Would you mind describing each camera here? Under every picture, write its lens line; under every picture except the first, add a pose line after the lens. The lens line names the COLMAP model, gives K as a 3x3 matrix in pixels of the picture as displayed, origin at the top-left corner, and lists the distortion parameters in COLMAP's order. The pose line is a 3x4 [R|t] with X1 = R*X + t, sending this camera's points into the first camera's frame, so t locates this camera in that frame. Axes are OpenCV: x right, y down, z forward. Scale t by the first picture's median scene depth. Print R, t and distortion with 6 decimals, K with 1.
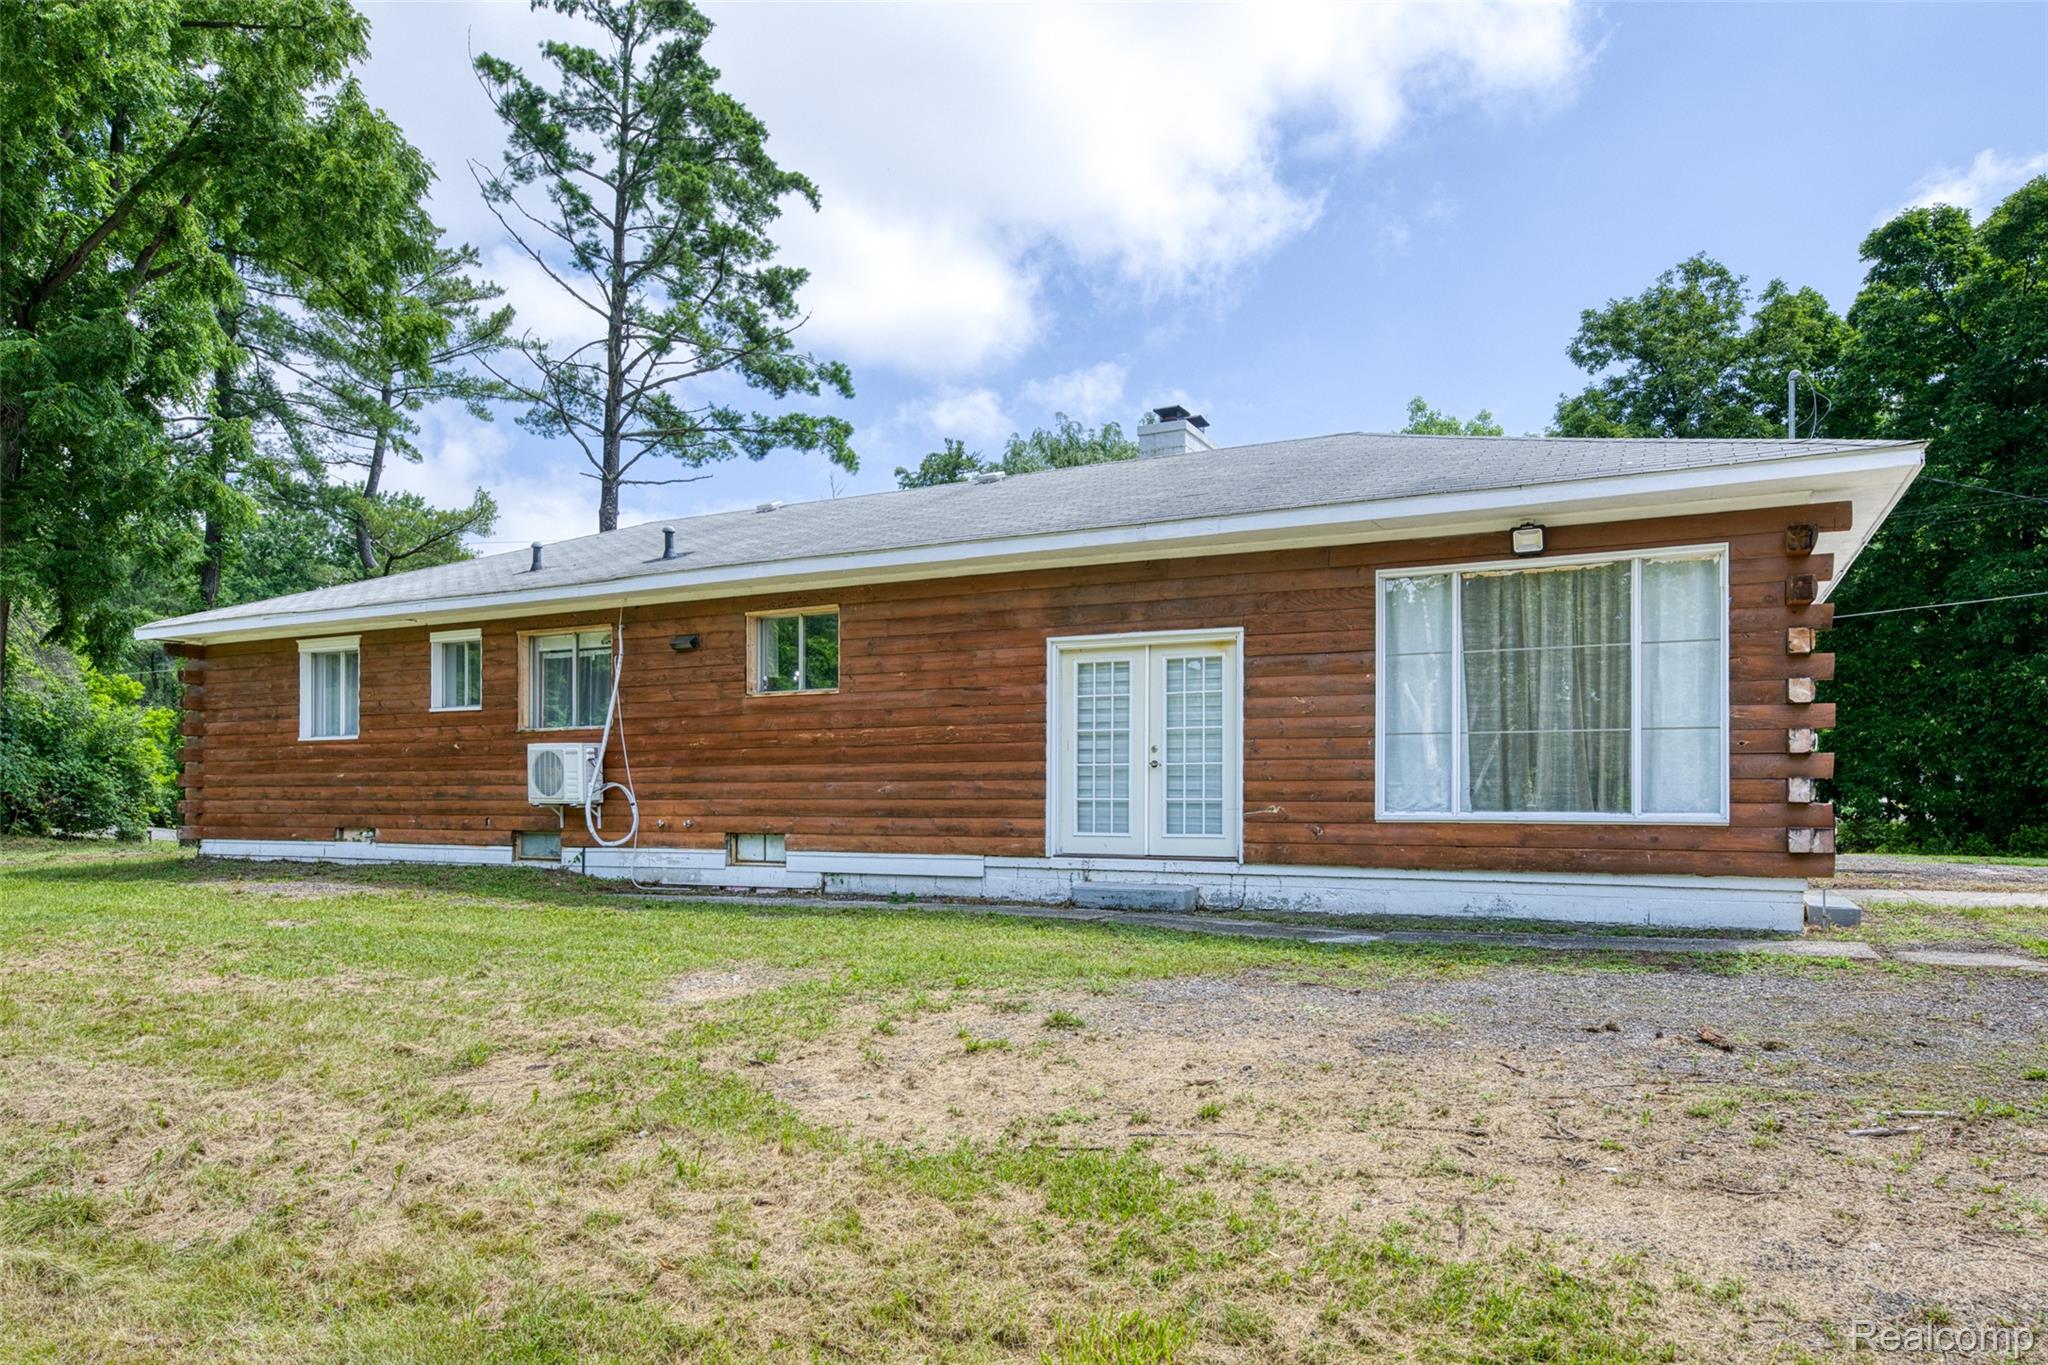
lens RADIAL K [[1284.5, 0, 1025.8], [0, 1284.5, 792.3], [0, 0, 1]] dist [0.001107, -0.000444]
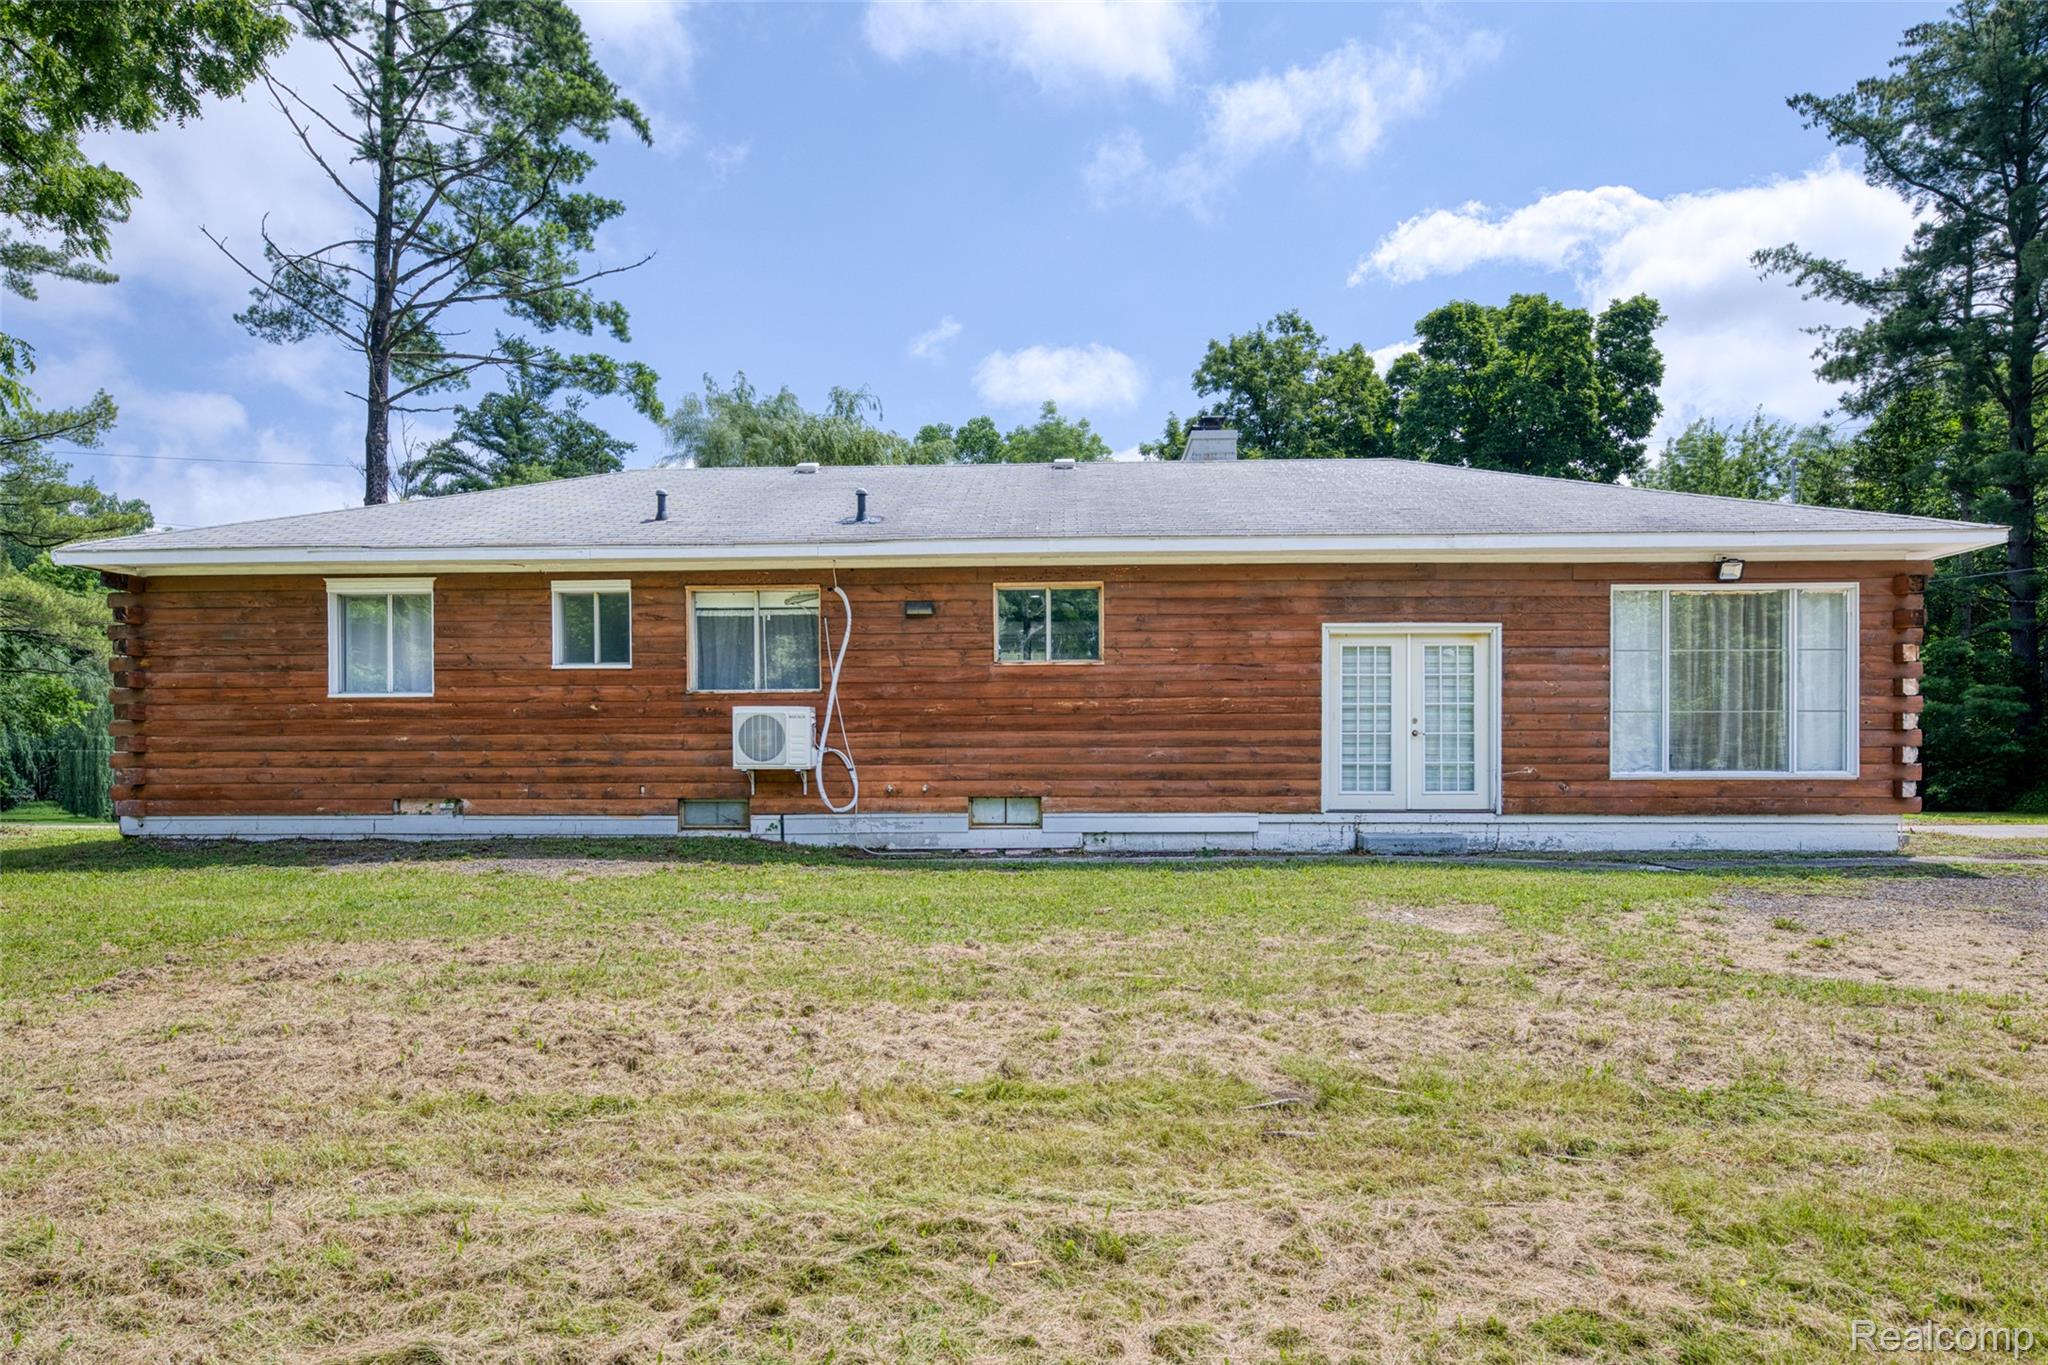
lens RADIAL K [[1266.4, 0, 997.0], [0, 1266.4, 777.5], [0, 0, 1]] dist [-0.001371, 0.003830]
pose [[0.912355, -0.007588, 0.409329, -0.668335], [0.001211, 0.999874, 0.015836, 0.000086], [-0.409398, -0.013953, 0.912249, 0.073768]]
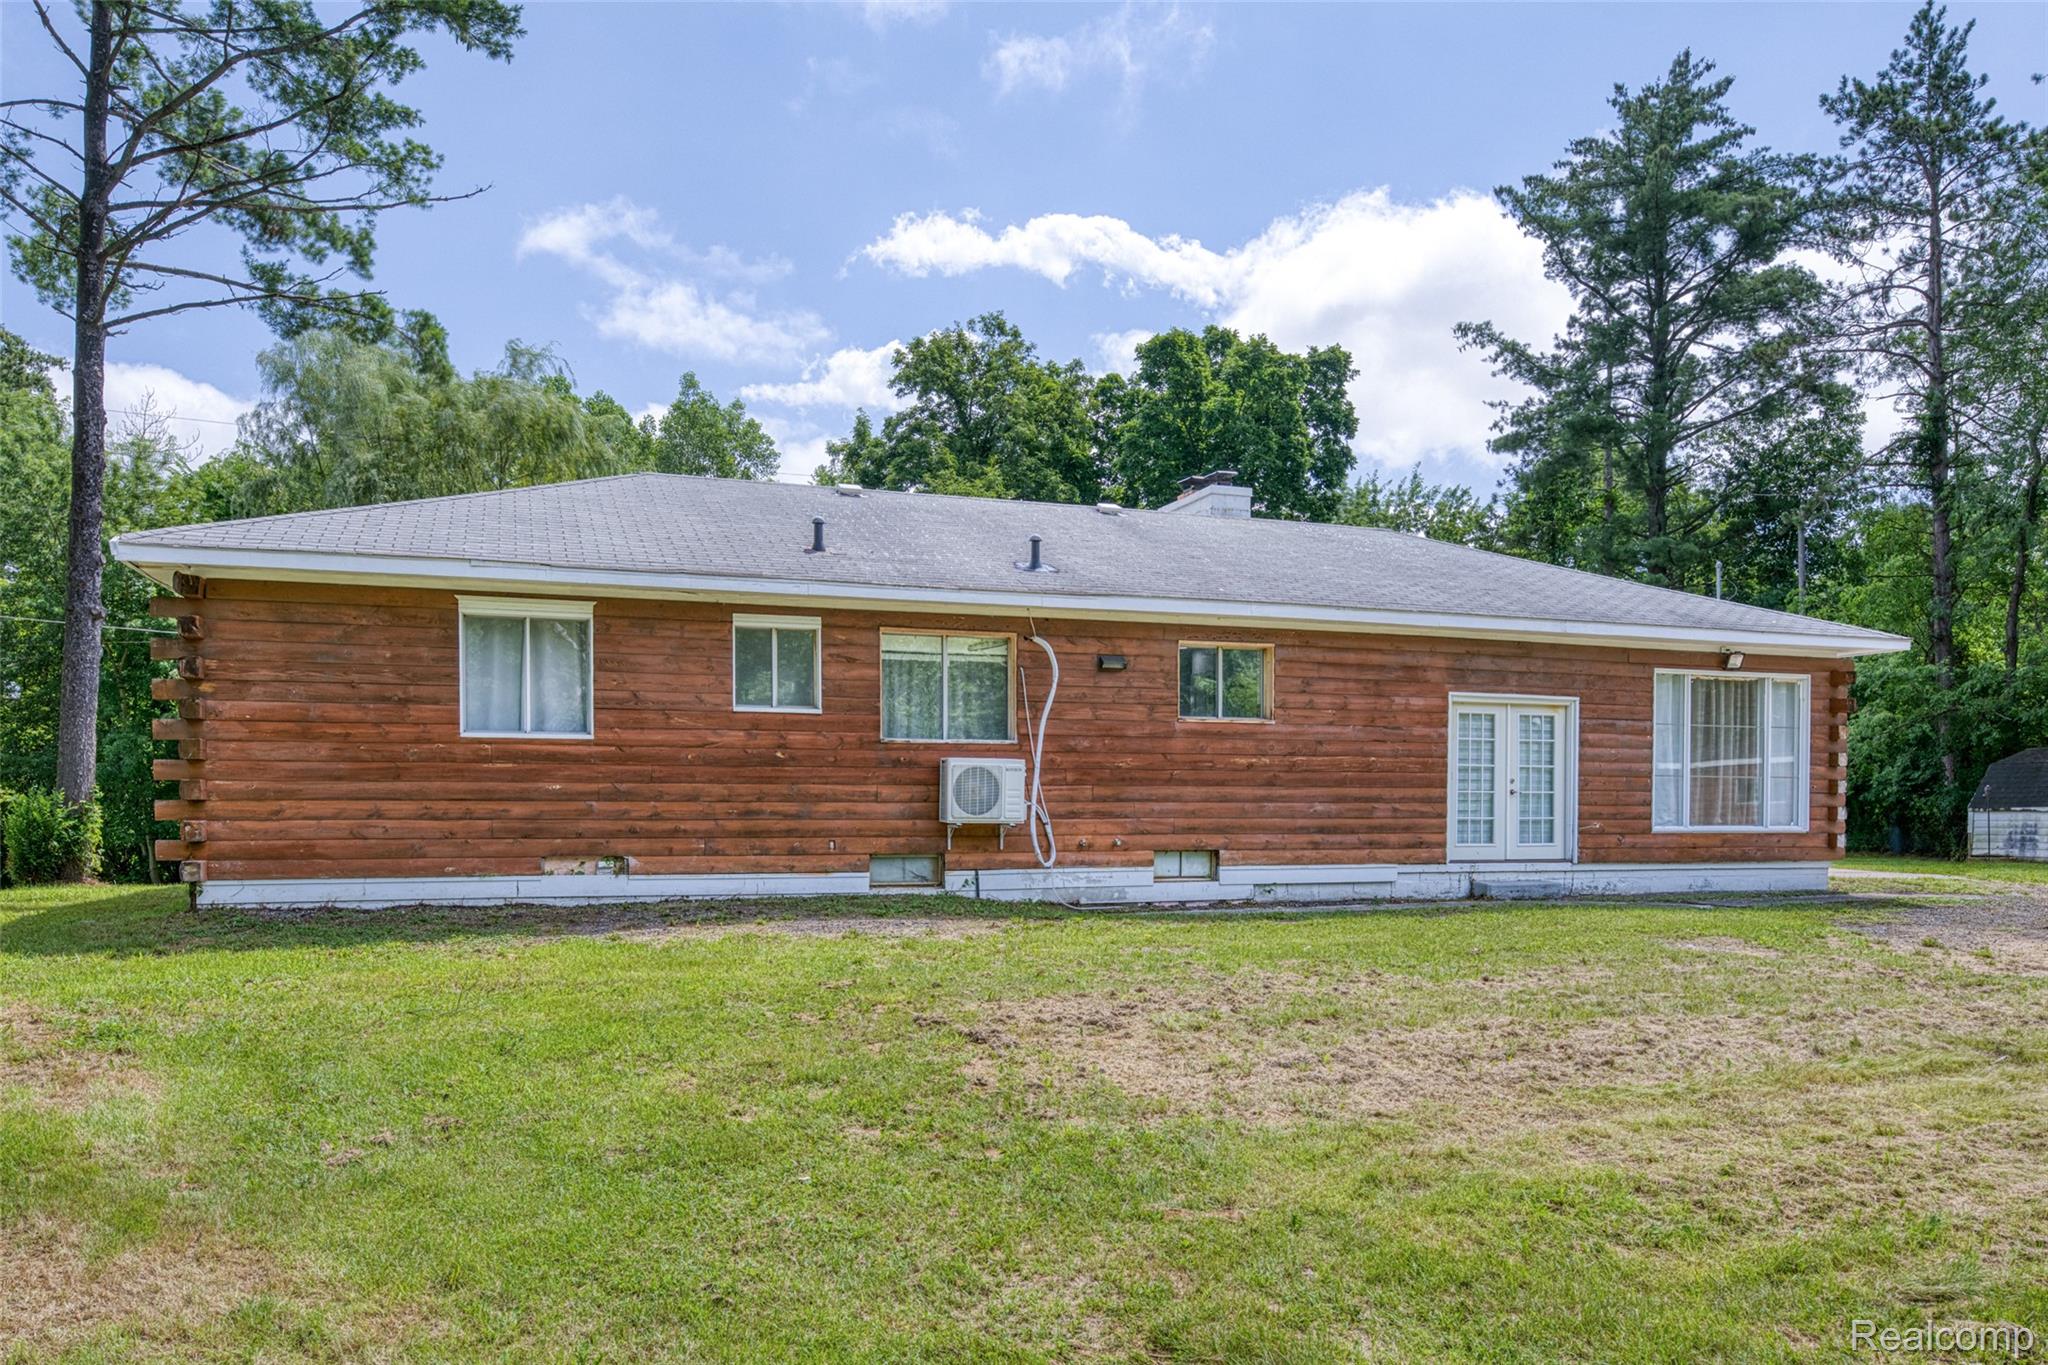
lens RADIAL K [[1517.4, 0, 1022.8], [0, 1517.4, 841.2], [0, 0, 1]] dist [-0.000160, -0.001368]
pose [[0.684045, -0.016623, 0.729250, -1.279485], [-0.007409, 0.999530, 0.029733, -0.012490], [-0.729402, -0.025741, 0.683601, 0.256241]]
